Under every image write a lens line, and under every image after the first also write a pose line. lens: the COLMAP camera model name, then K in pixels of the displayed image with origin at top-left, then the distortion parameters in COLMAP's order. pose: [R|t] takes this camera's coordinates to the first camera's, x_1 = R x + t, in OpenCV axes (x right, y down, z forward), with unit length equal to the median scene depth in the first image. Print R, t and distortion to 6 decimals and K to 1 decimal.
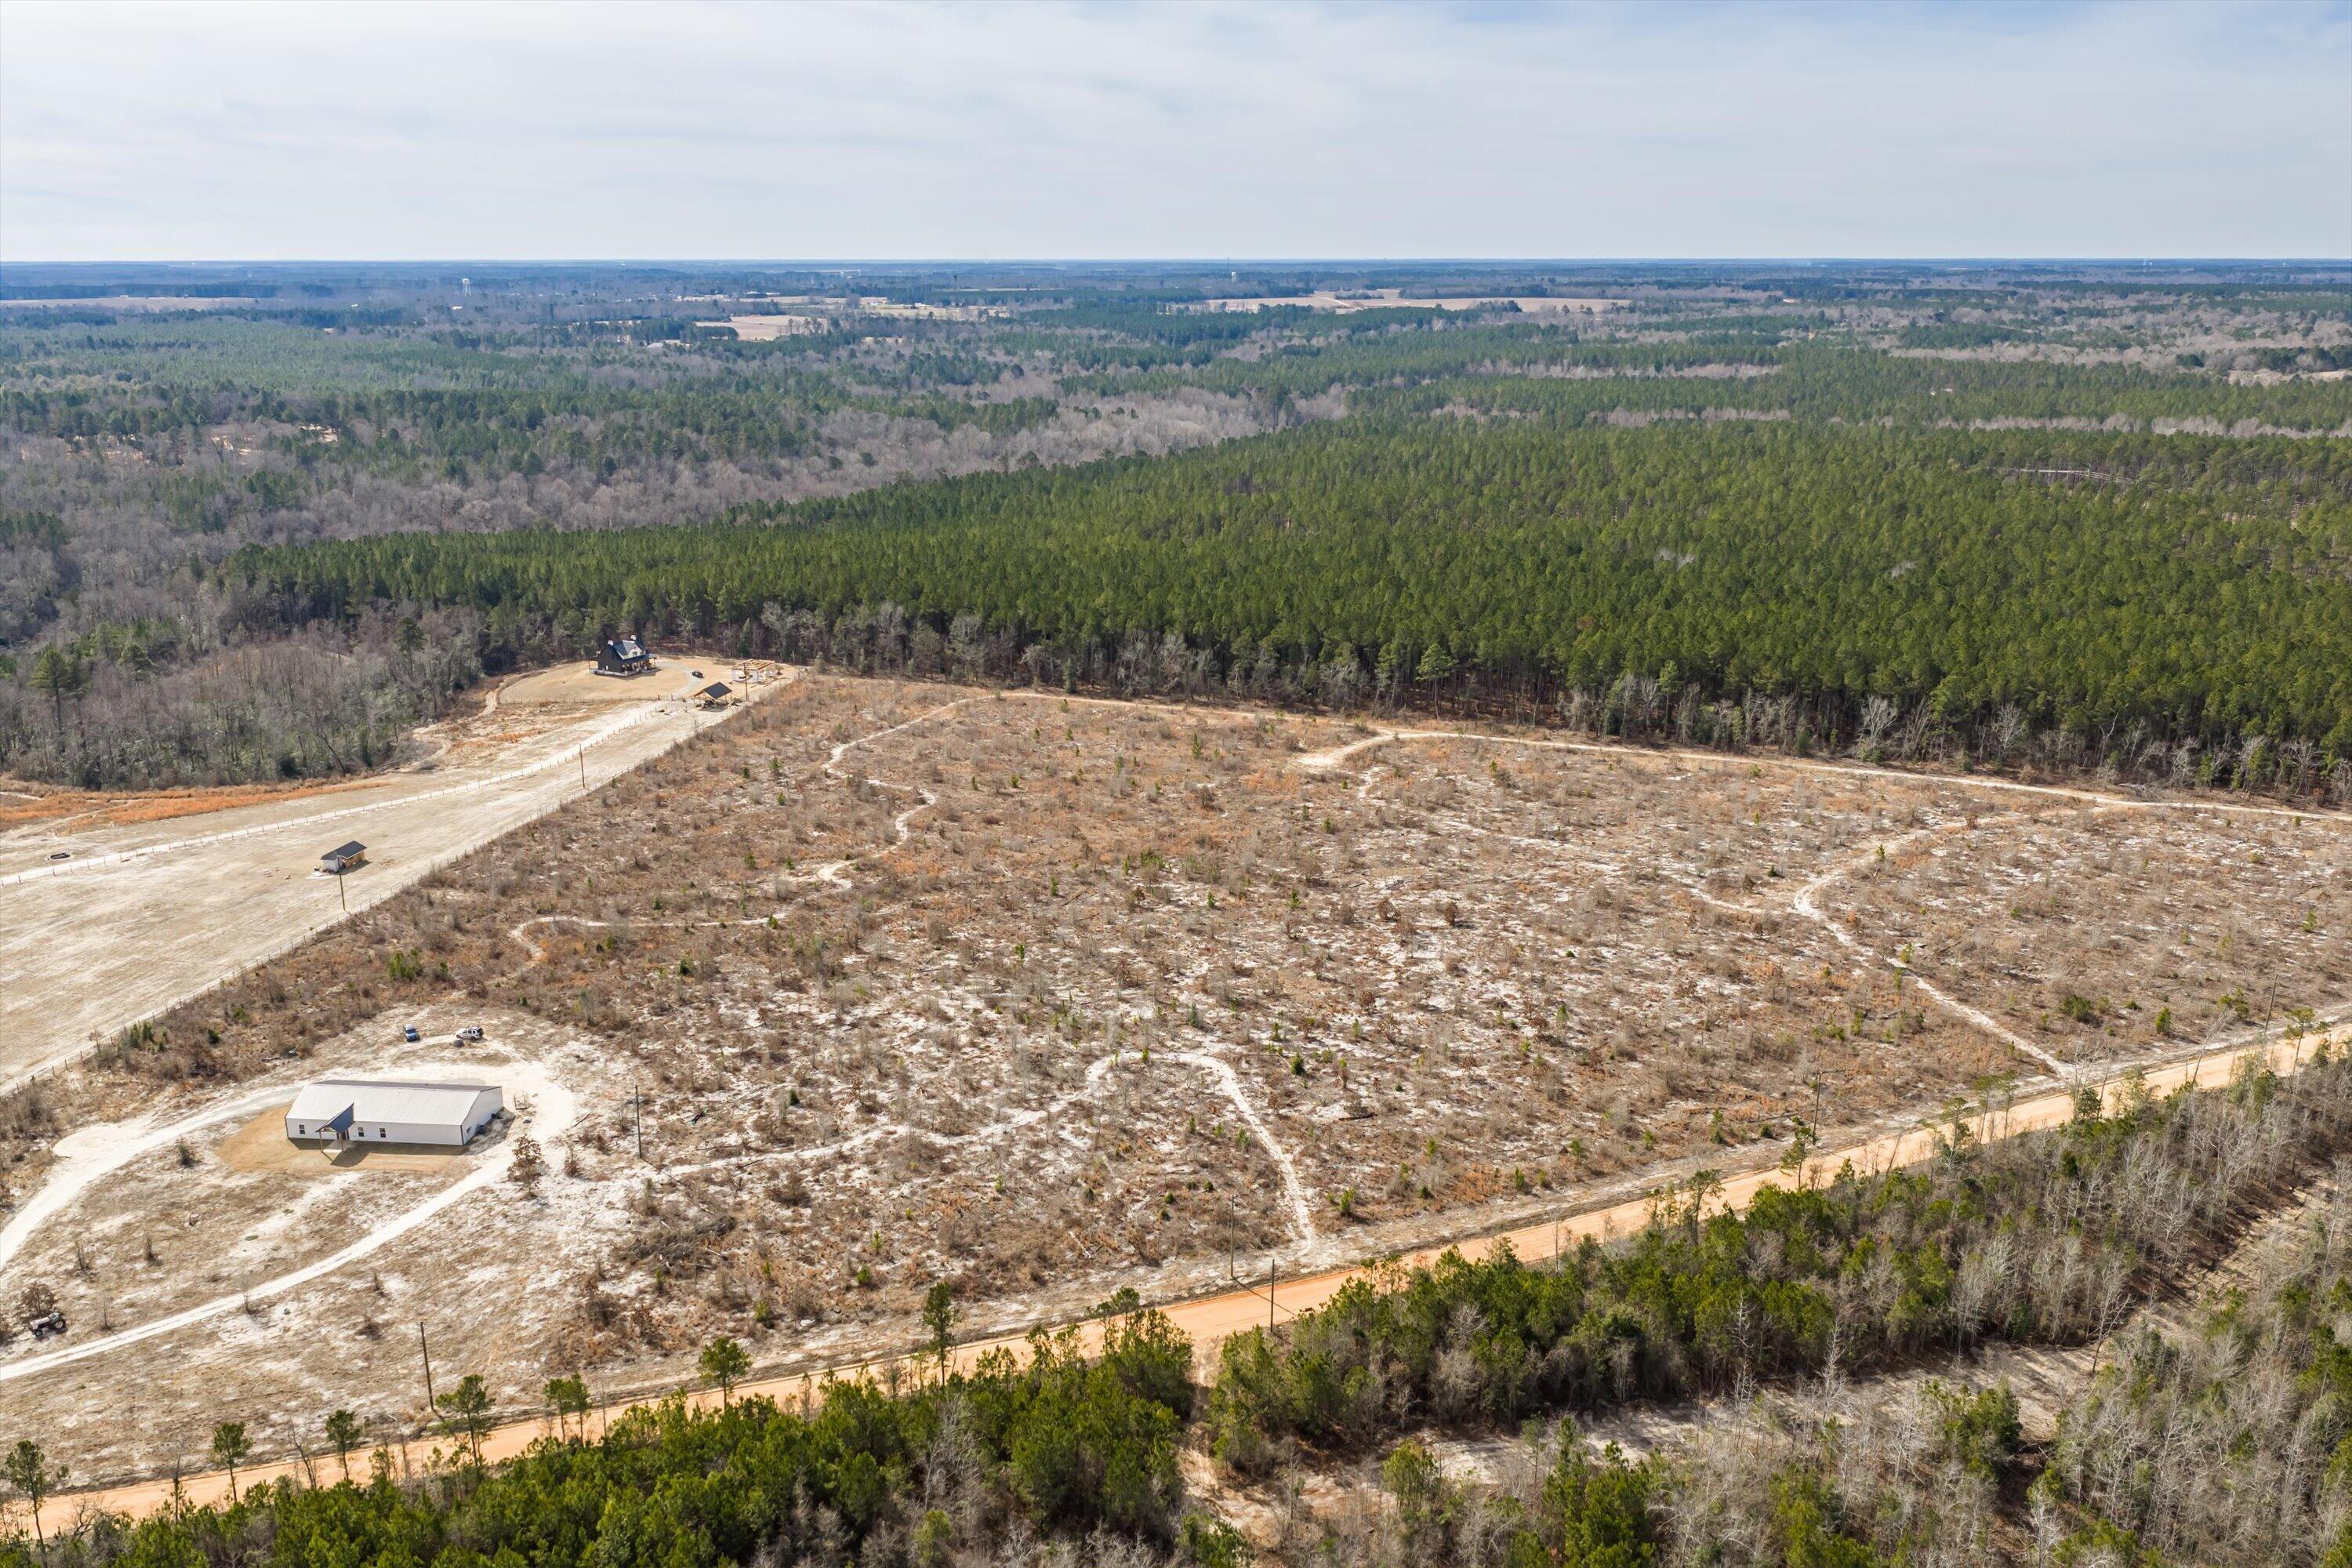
lens RADIAL K [[1952.9, 0, 1182.0], [0, 1952.9, 799.3], [0, 0, 1]] dist [0.022282, -0.041919]
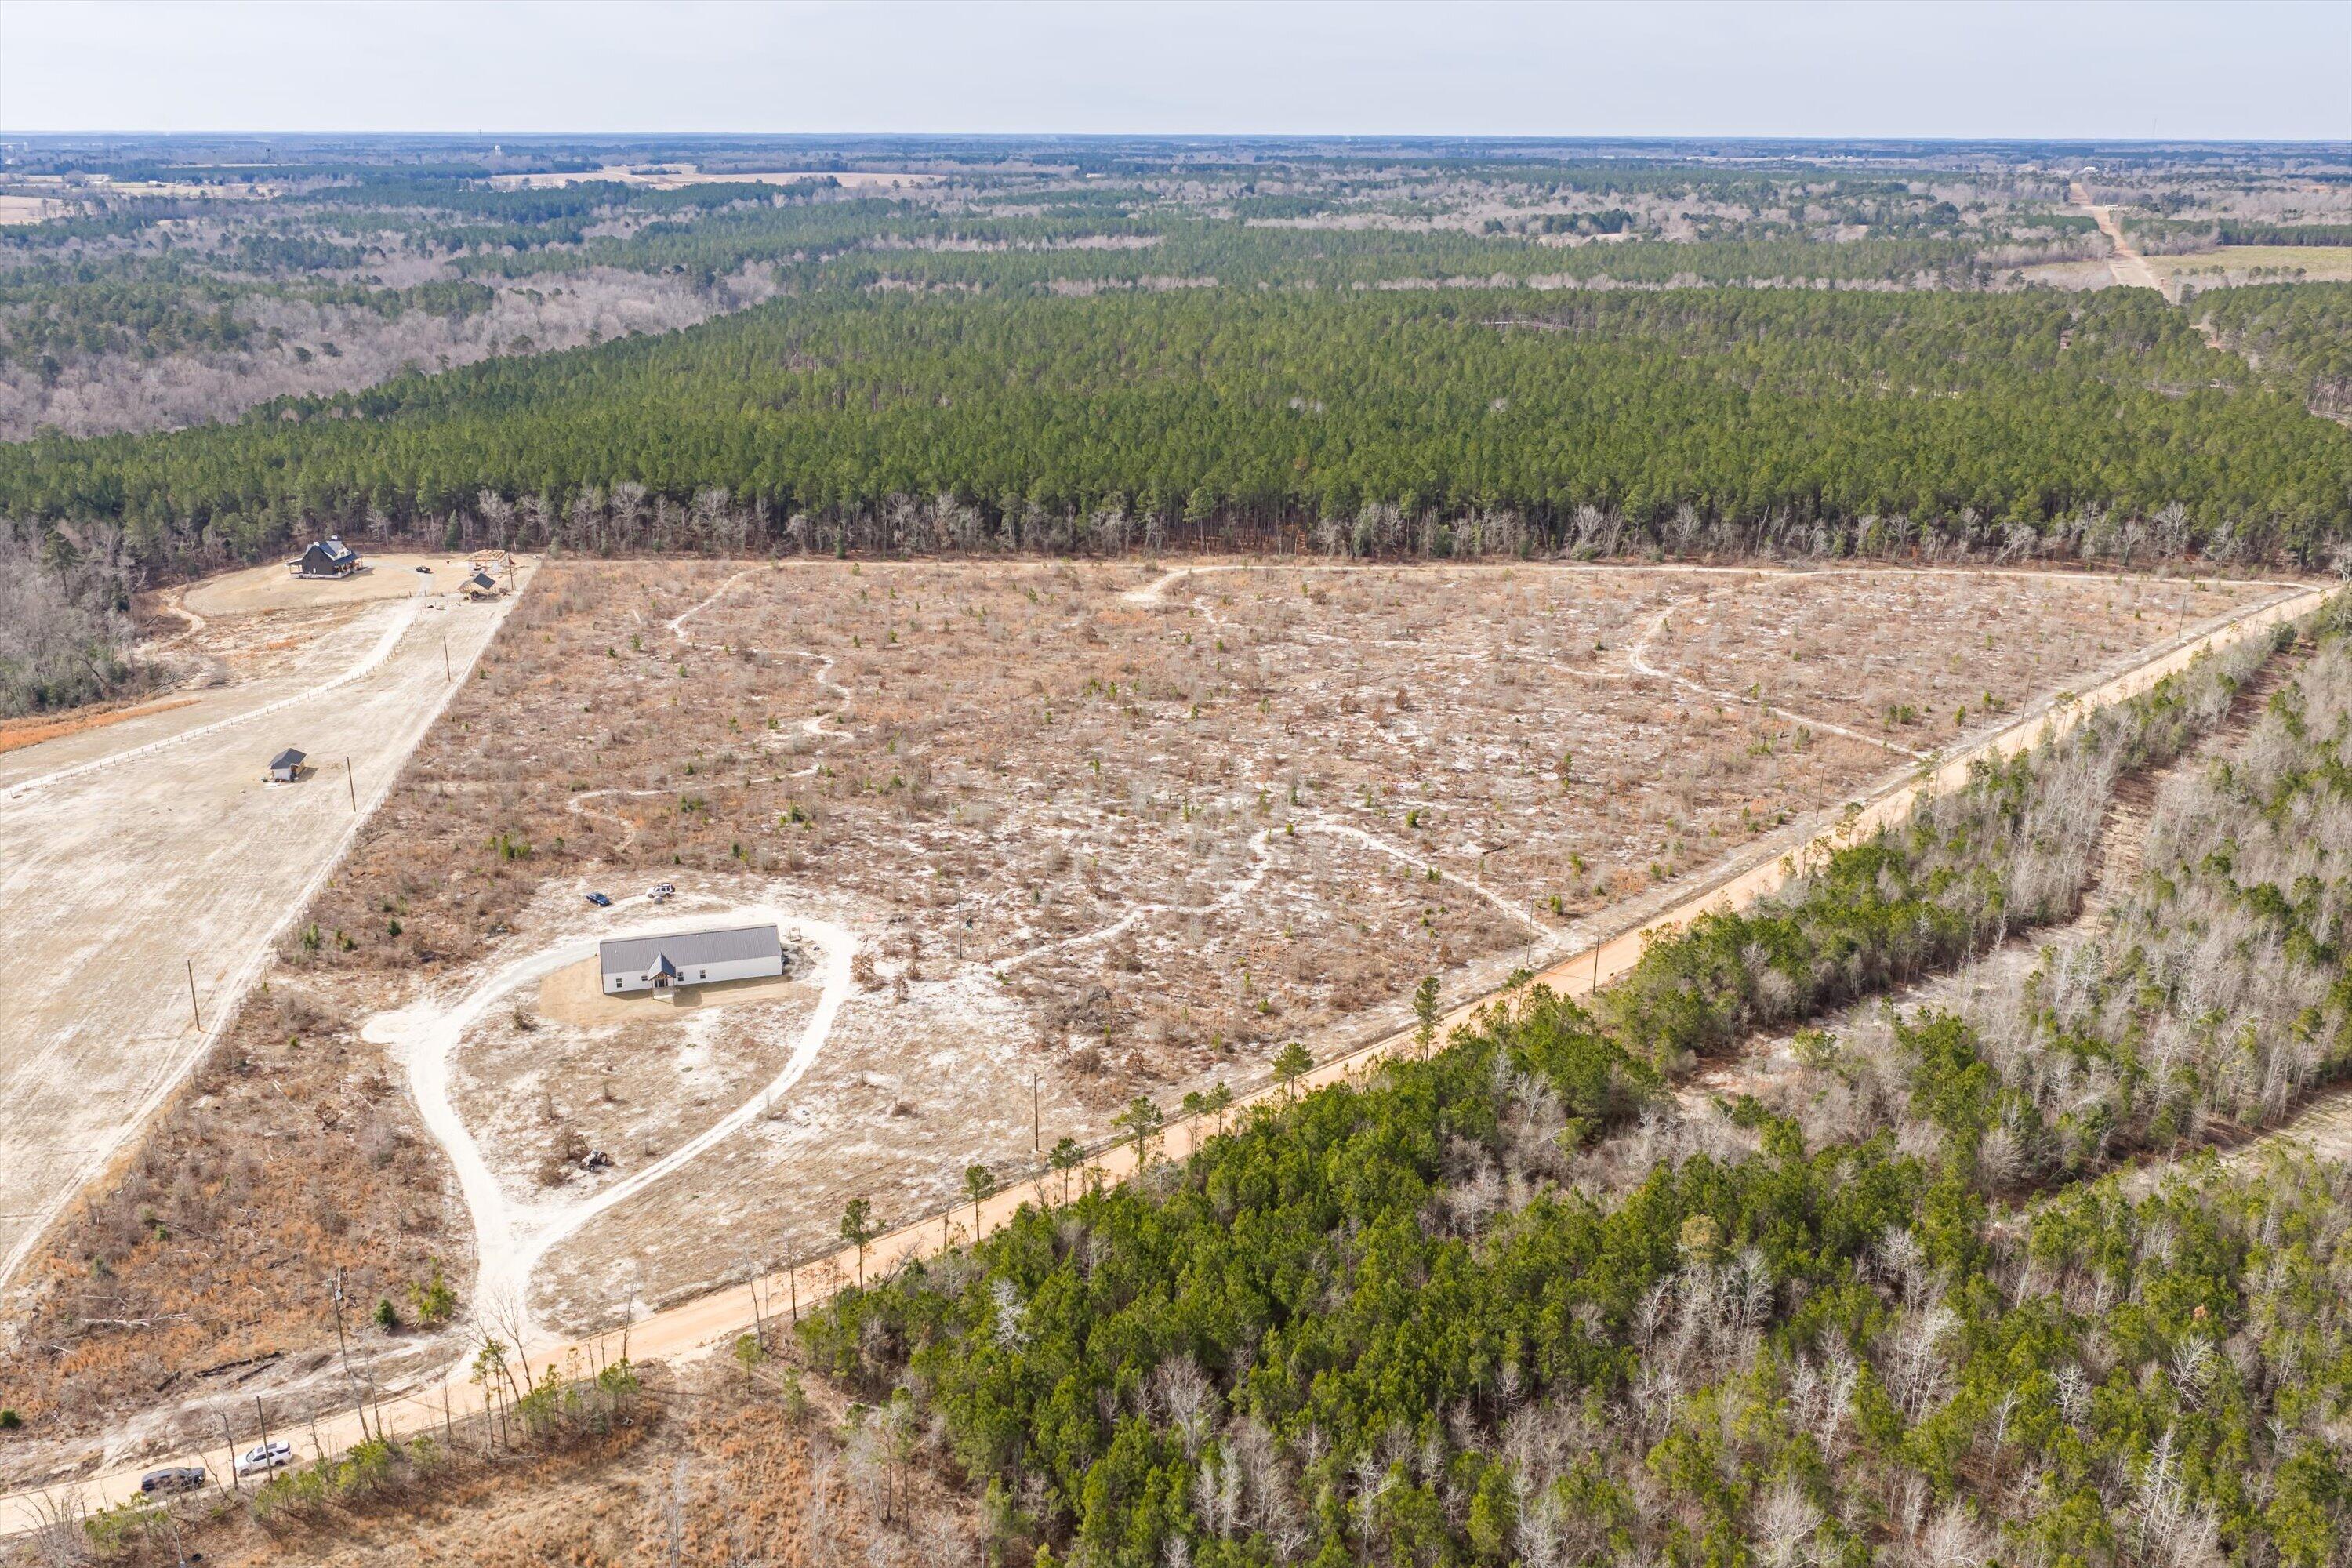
lens RADIAL K [[1952.9, 0, 1186.0], [0, 1952.9, 799.2], [0, 0, 1]] dist [0.022282, -0.041919]
pose [[0.930993, -0.114208, 0.346712, -0.325401], [0.093711, 0.992742, 0.075378, 0.013760], [-0.352804, -0.037685, 0.934938, -0.045457]]
